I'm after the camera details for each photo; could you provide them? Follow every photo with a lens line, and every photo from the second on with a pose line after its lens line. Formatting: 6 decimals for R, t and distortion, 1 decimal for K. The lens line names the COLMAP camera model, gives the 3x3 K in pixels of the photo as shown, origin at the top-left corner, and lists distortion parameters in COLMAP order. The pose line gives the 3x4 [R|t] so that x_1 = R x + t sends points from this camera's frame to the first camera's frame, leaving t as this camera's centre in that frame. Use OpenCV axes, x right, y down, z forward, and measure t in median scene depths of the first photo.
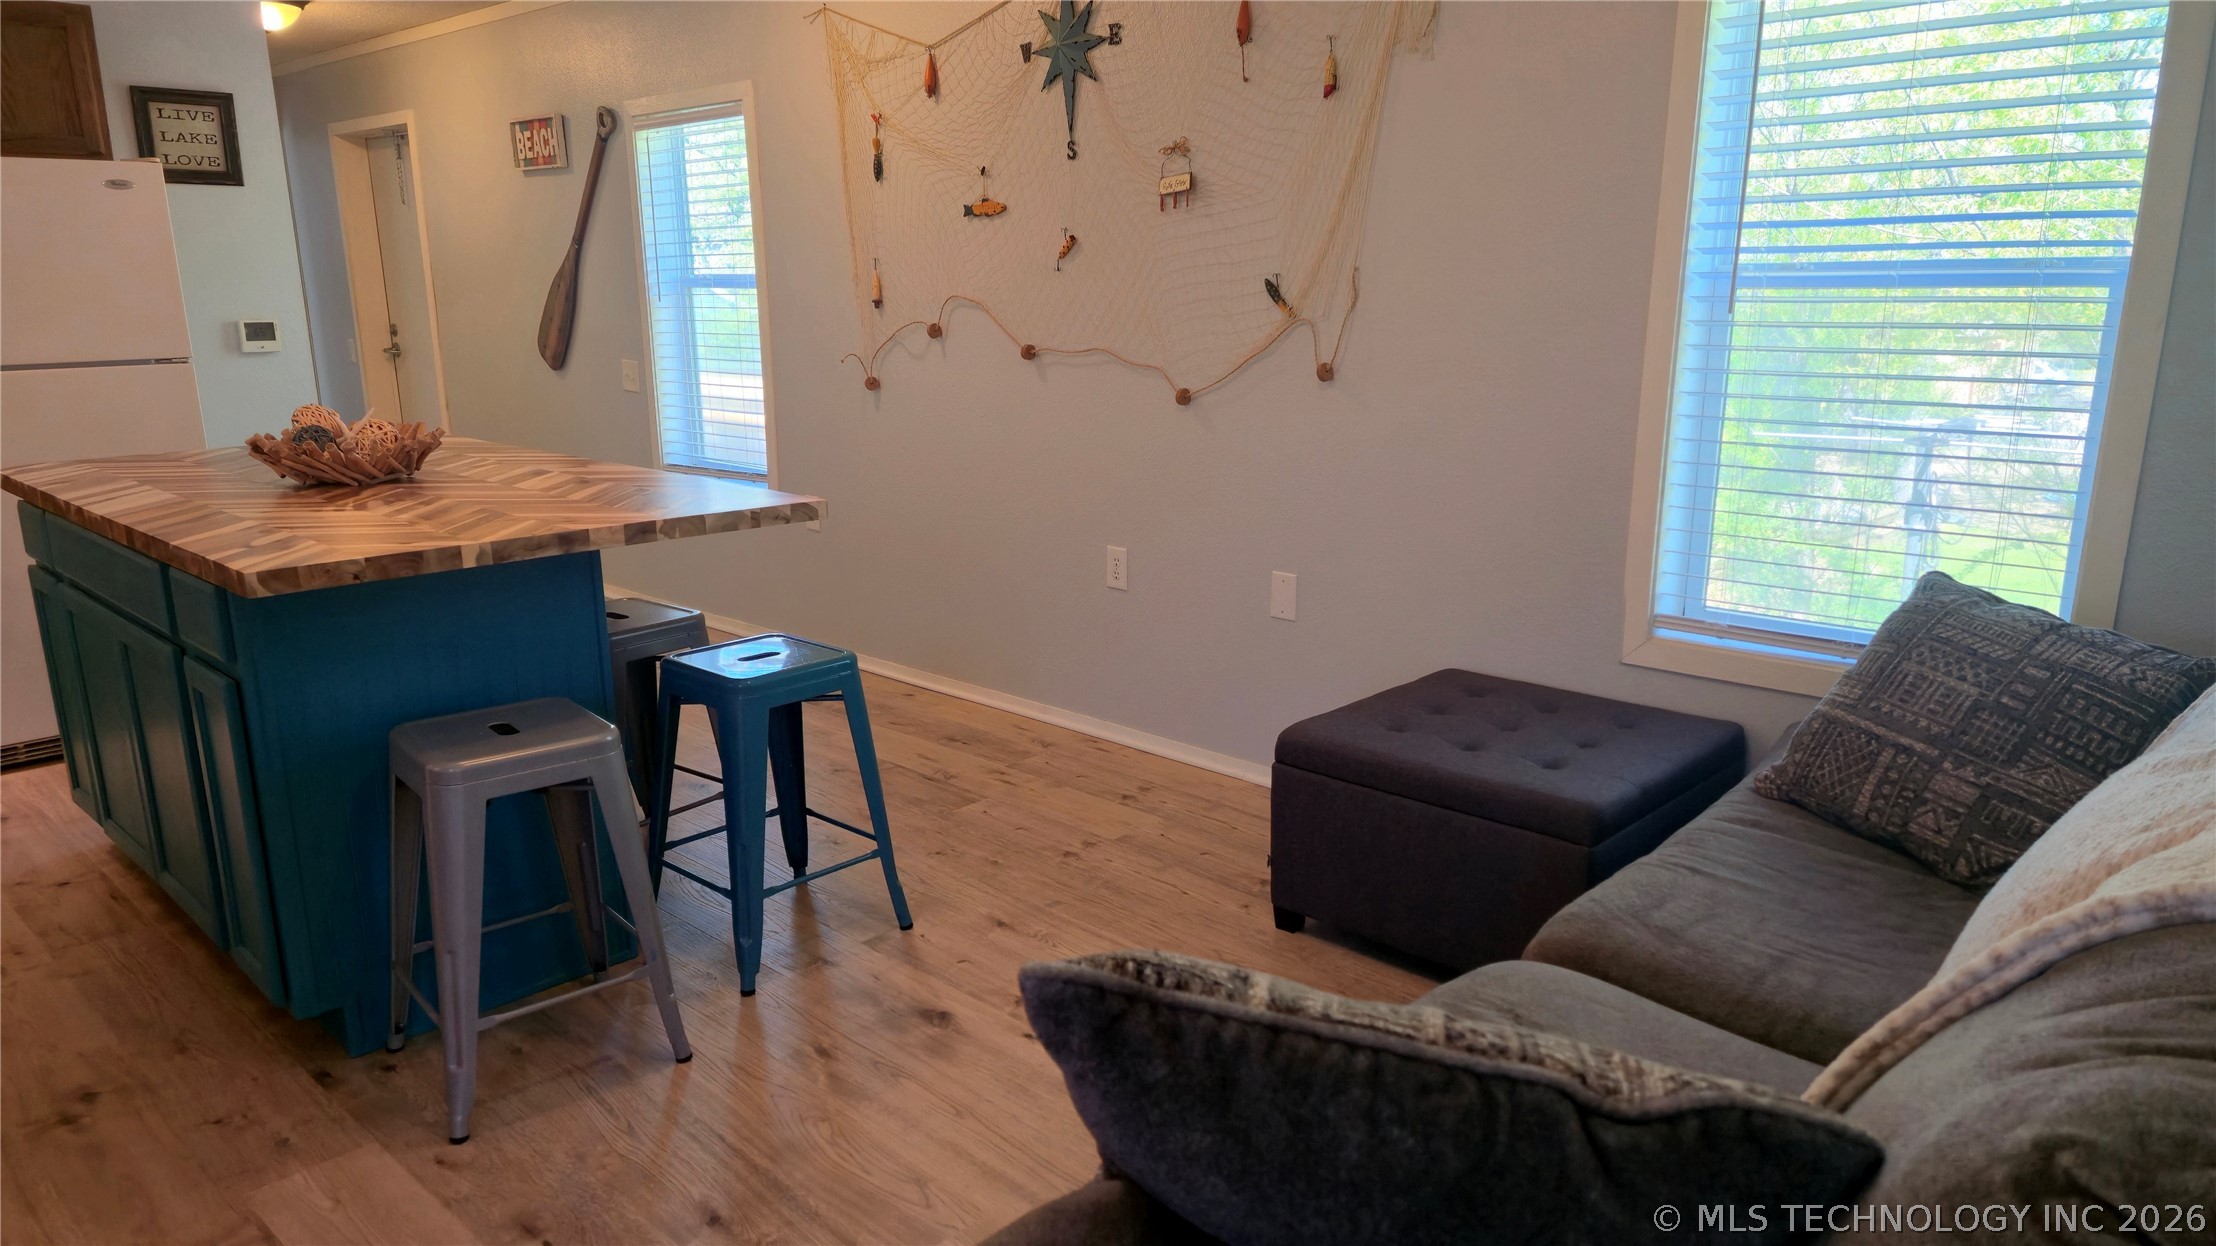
lens RADIAL K [[1458.1, 0, 1107.6], [0, 1458.1, 632.2], [0, 0, 1]] dist [0.088830, -0.094380]
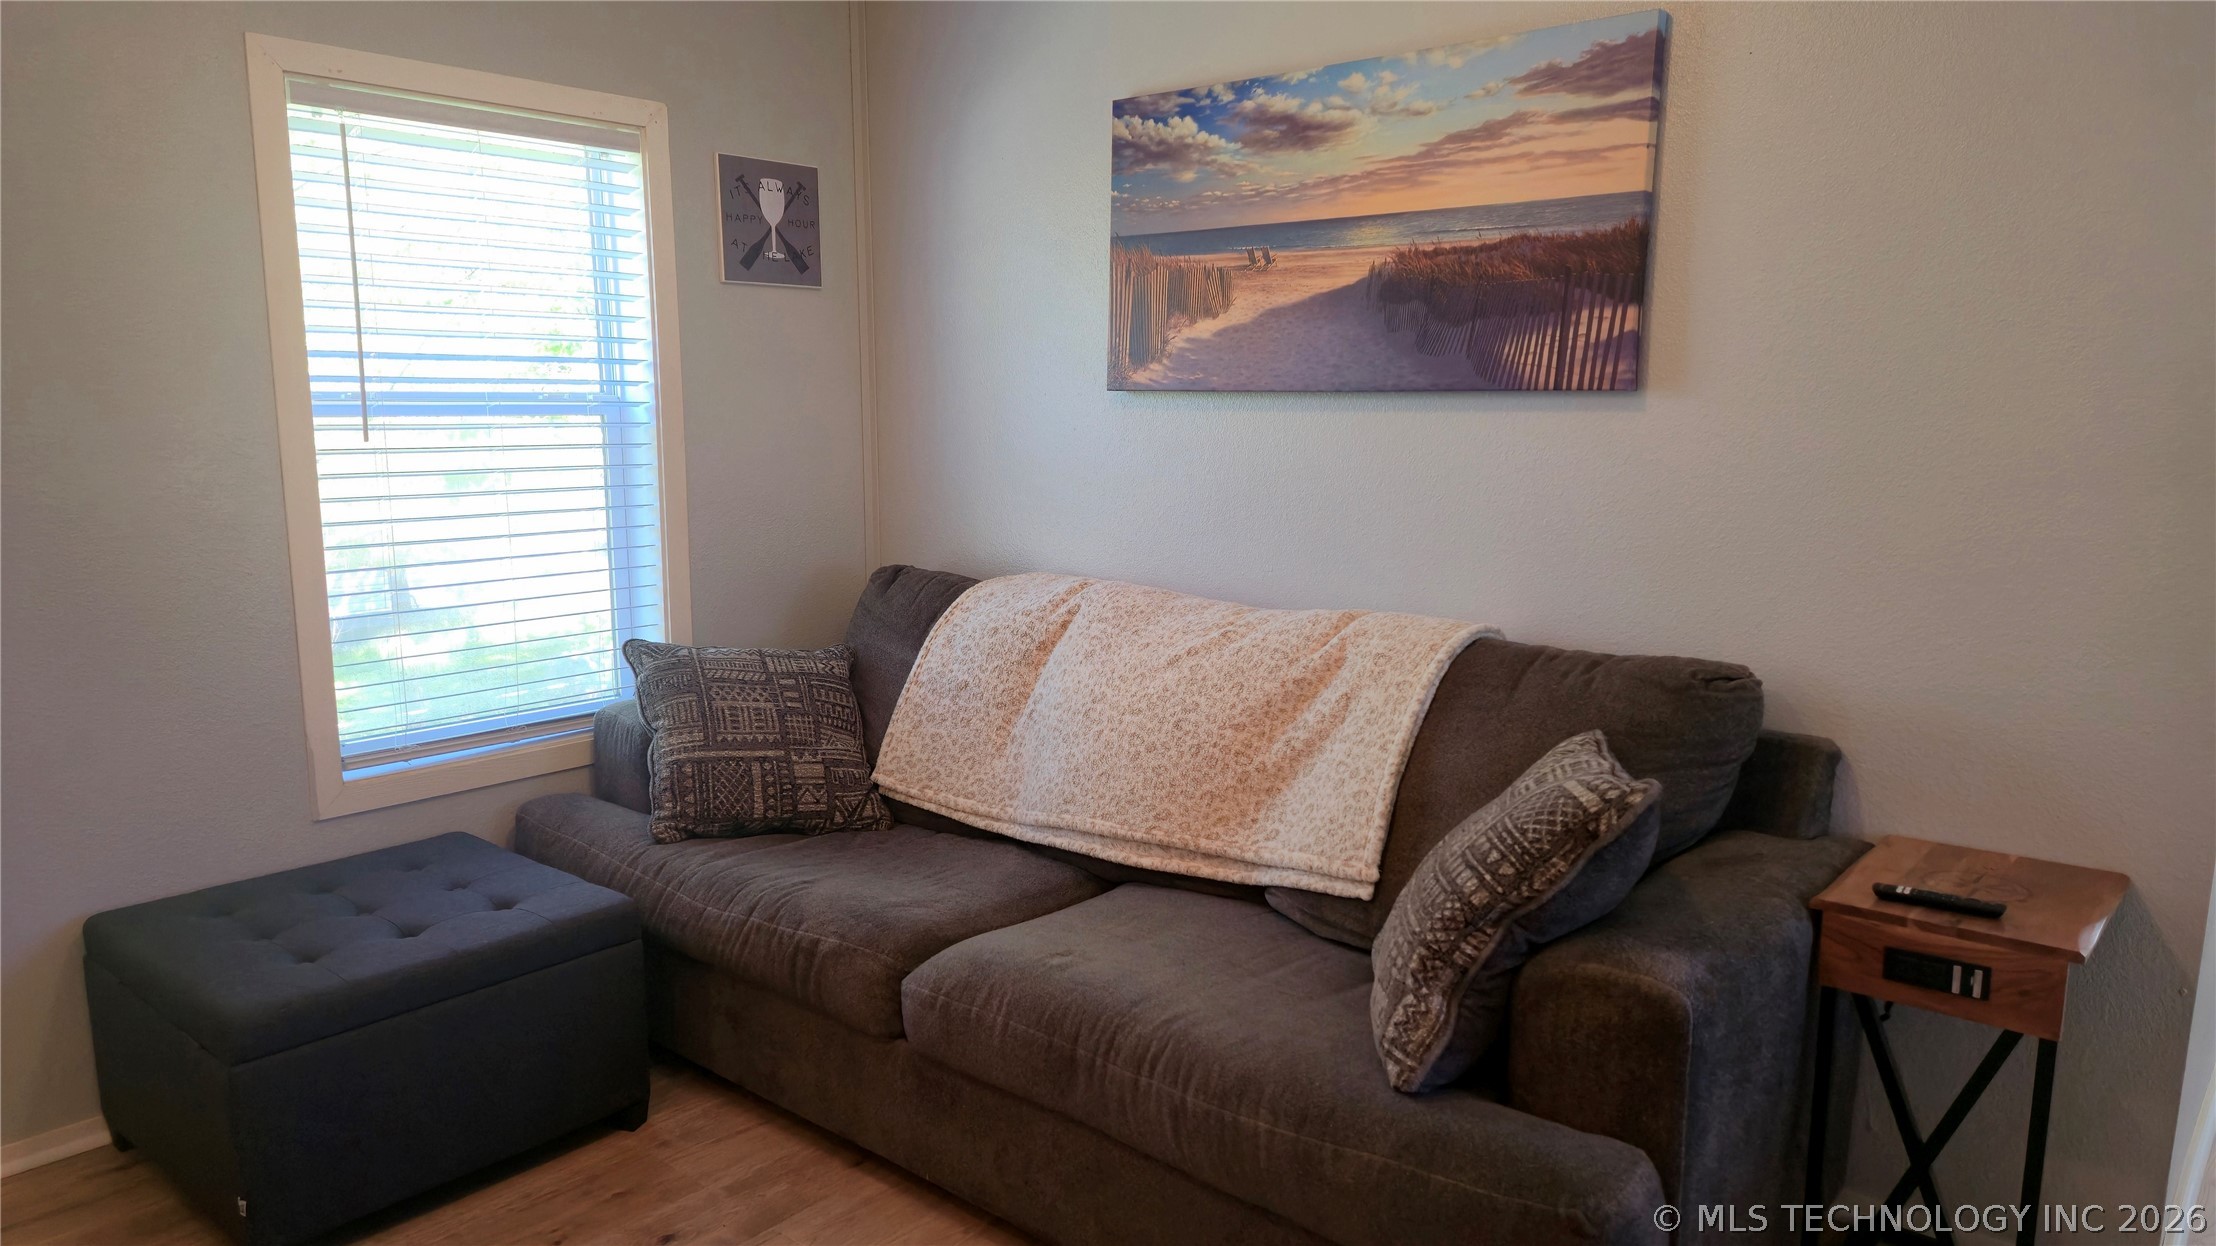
lens RADIAL K [[1455.6, 0, 1100.1], [0, 1455.6, 637.8], [0, 0, 1]] dist [0.098468, -0.108485]
pose [[-0.043338, -0.161012, 0.986000, -0.526115], [0.230039, 0.958801, 0.166682, -0.121979], [-0.972216, 0.234043, -0.004513, 0.479625]]
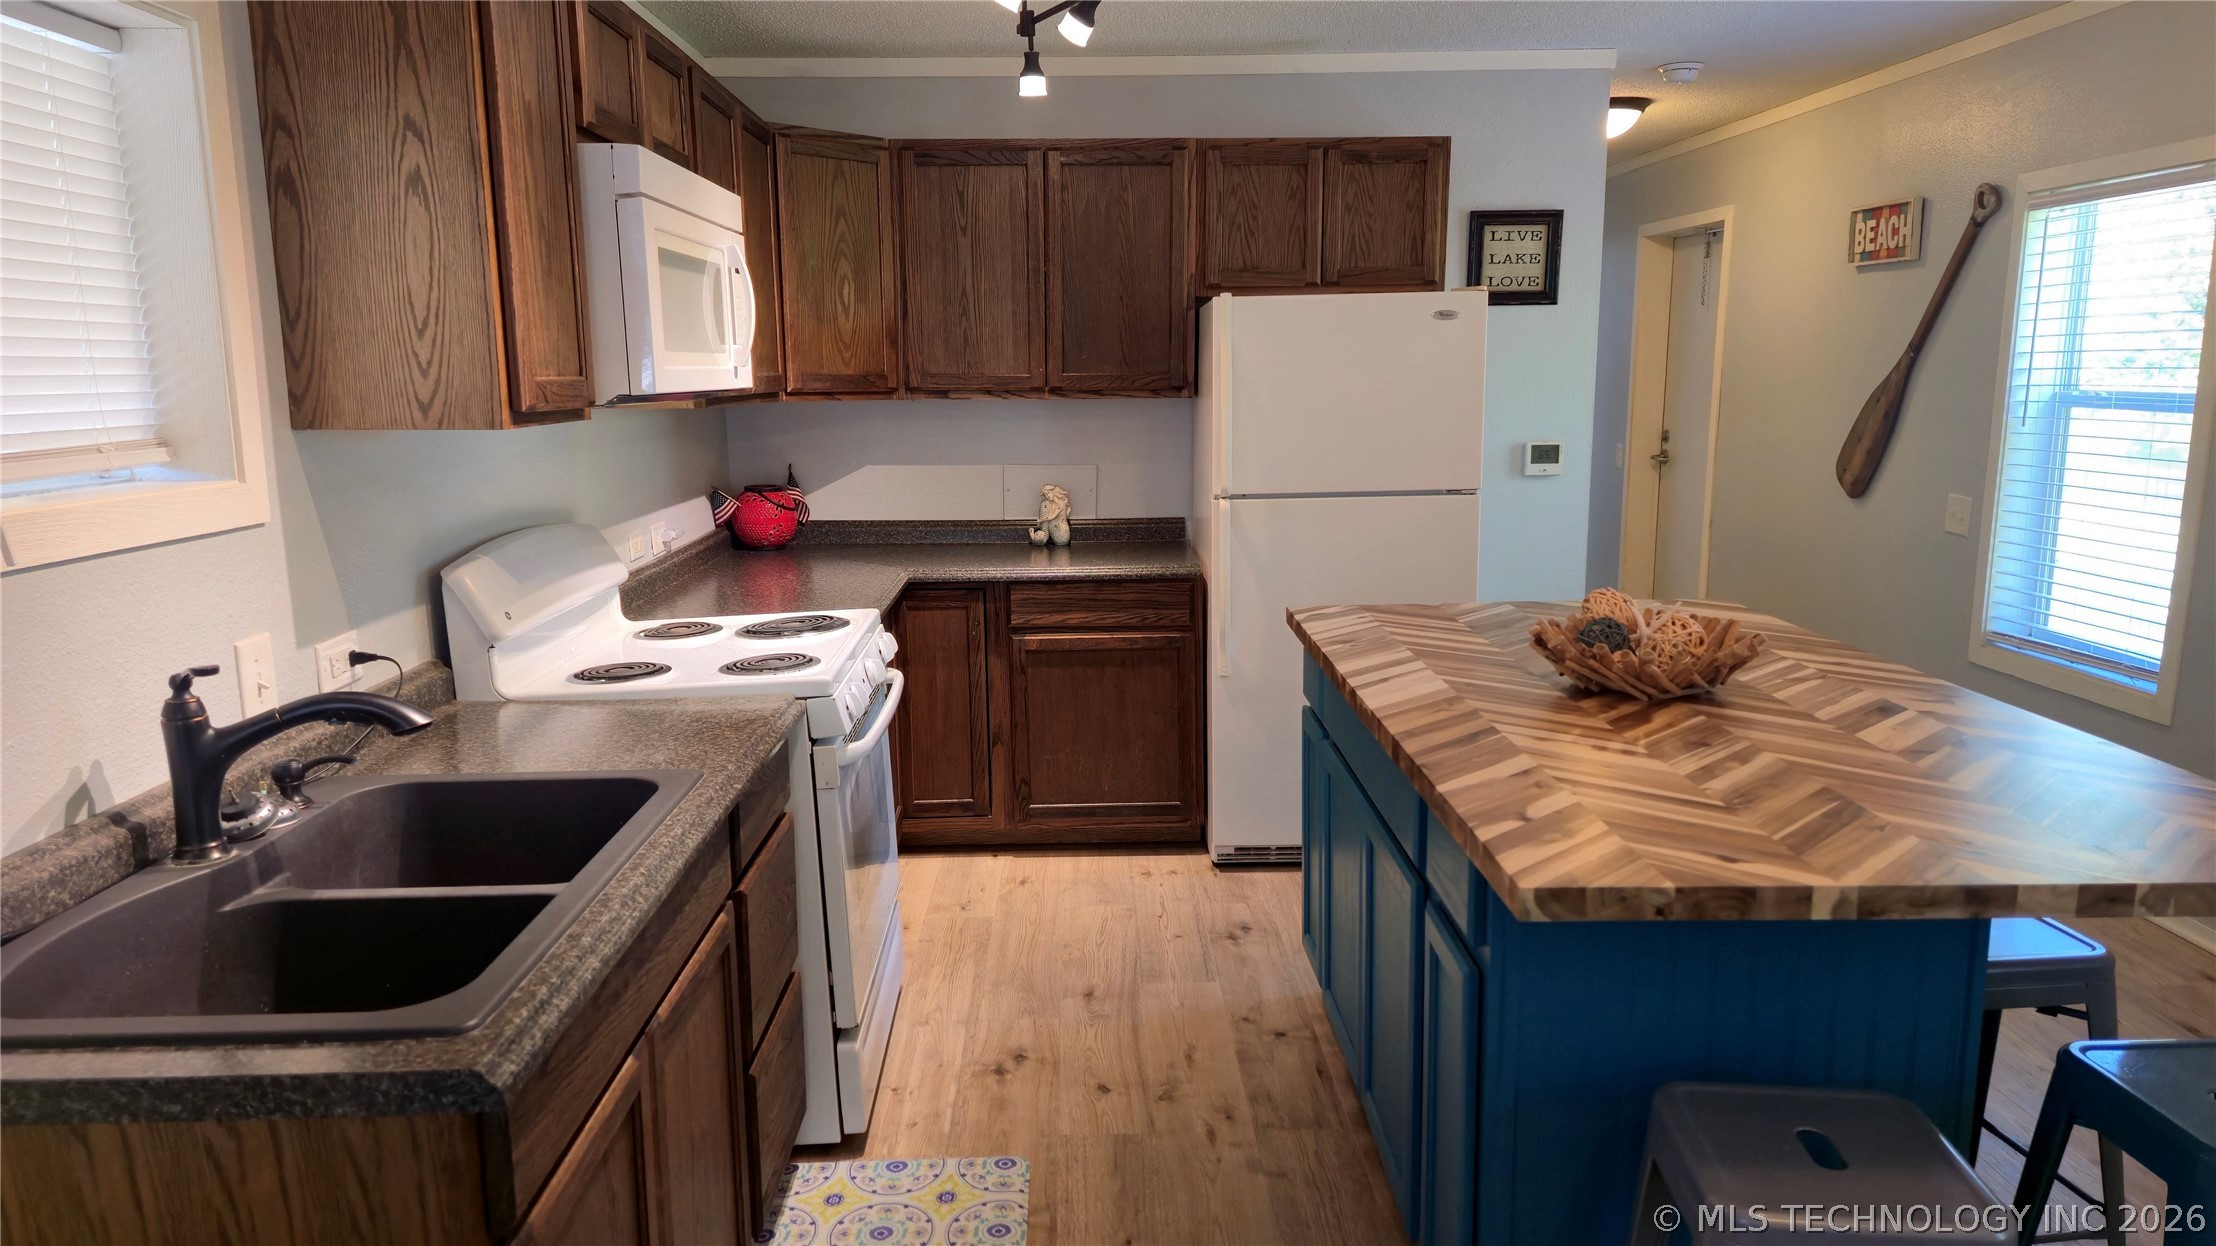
lens RADIAL K [[1449.6, 0, 1092.1], [0, 1449.6, 637.8], [0, 0, 1]] dist [0.094469, -0.100132]
pose [[0.702452, 0.131088, -0.699555, -0.148793], [-0.161082, 0.986670, 0.023140, -0.091108], [0.693263, 0.096431, 0.714204, 0.200245]]
